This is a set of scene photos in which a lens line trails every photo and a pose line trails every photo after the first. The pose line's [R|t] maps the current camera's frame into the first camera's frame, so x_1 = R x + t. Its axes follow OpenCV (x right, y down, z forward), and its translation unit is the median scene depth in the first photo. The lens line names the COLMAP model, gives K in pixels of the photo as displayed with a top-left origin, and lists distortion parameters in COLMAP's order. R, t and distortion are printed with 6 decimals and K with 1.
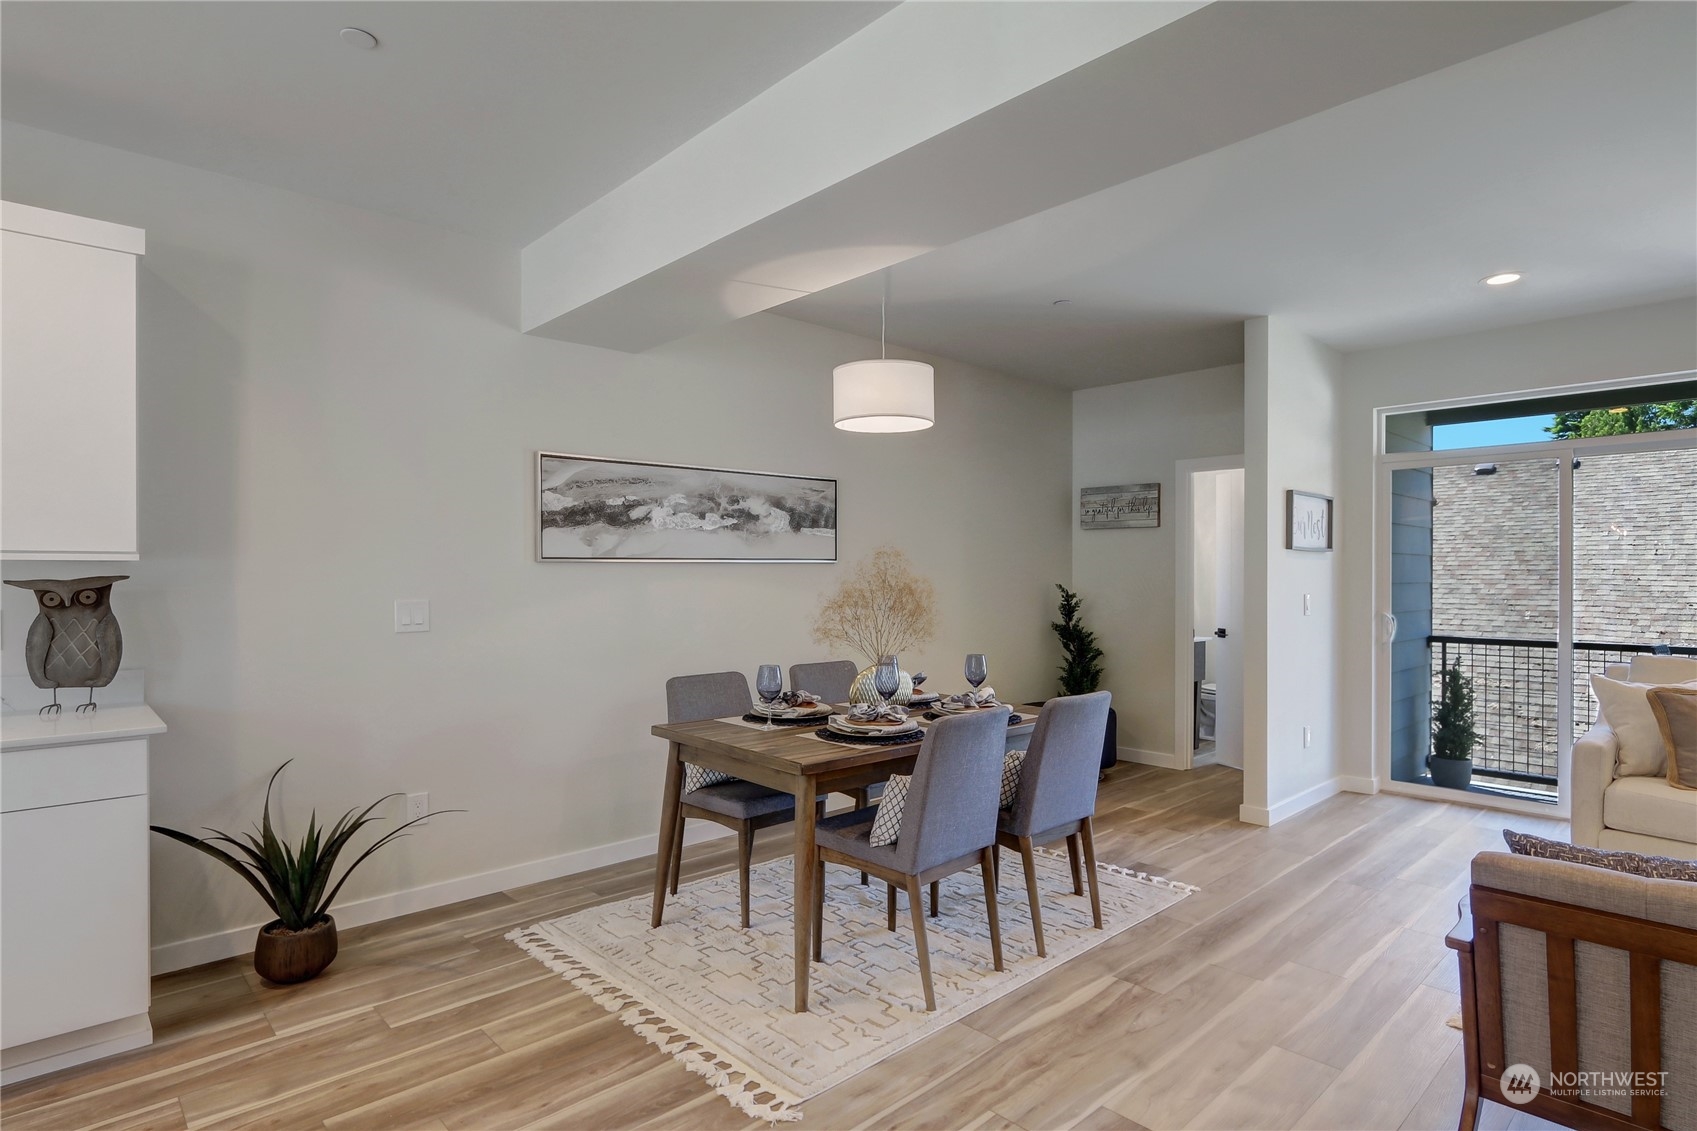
lens RADIAL K [[884.3, 0, 848.5], [0, 884.3, 565.5], [0, 0, 1]] dist [-0.000570, -0.000216]
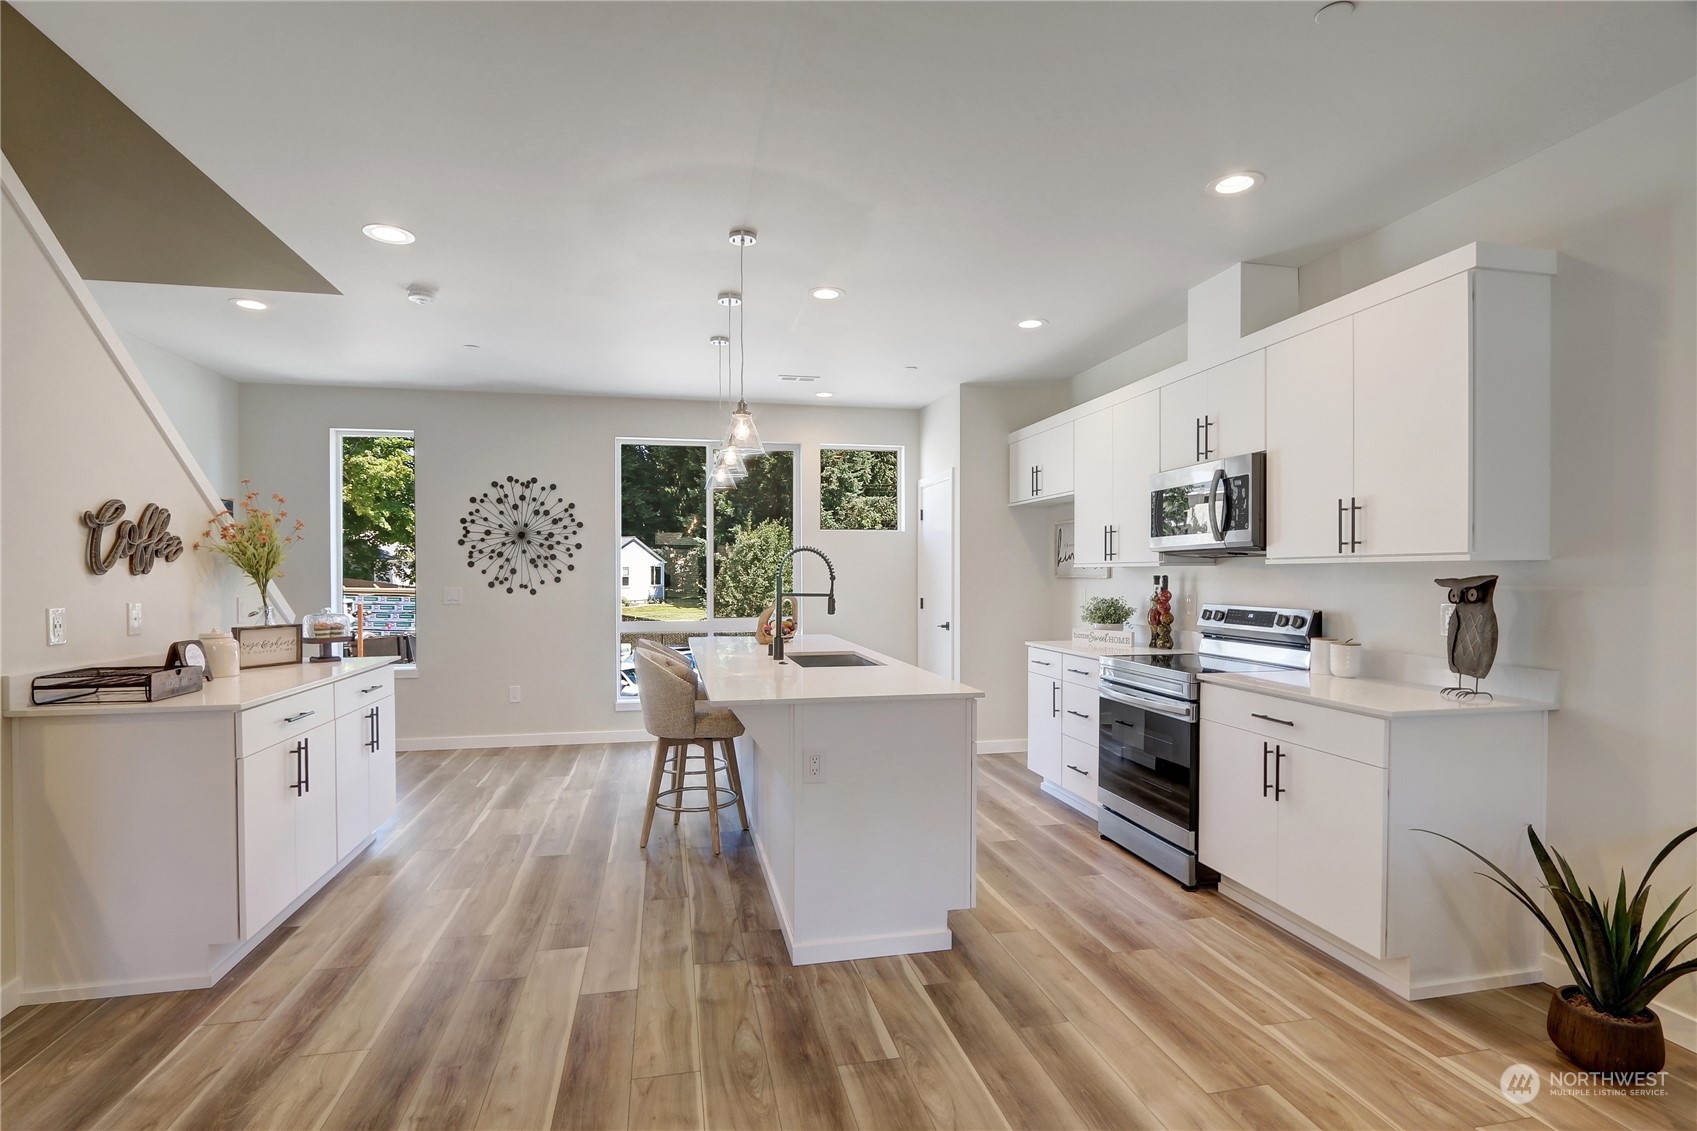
lens RADIAL K [[822.9, 0, 850.3], [0, 822.9, 578.9], [0, 0, 1]] dist [-0.001729, -0.000555]
pose [[-0.505142, 0.001208, -0.863035, 0.412245], [0.009714, 0.999944, -0.004286, 0.013243], [0.862982, -0.010549, -0.505125, 0.857316]]
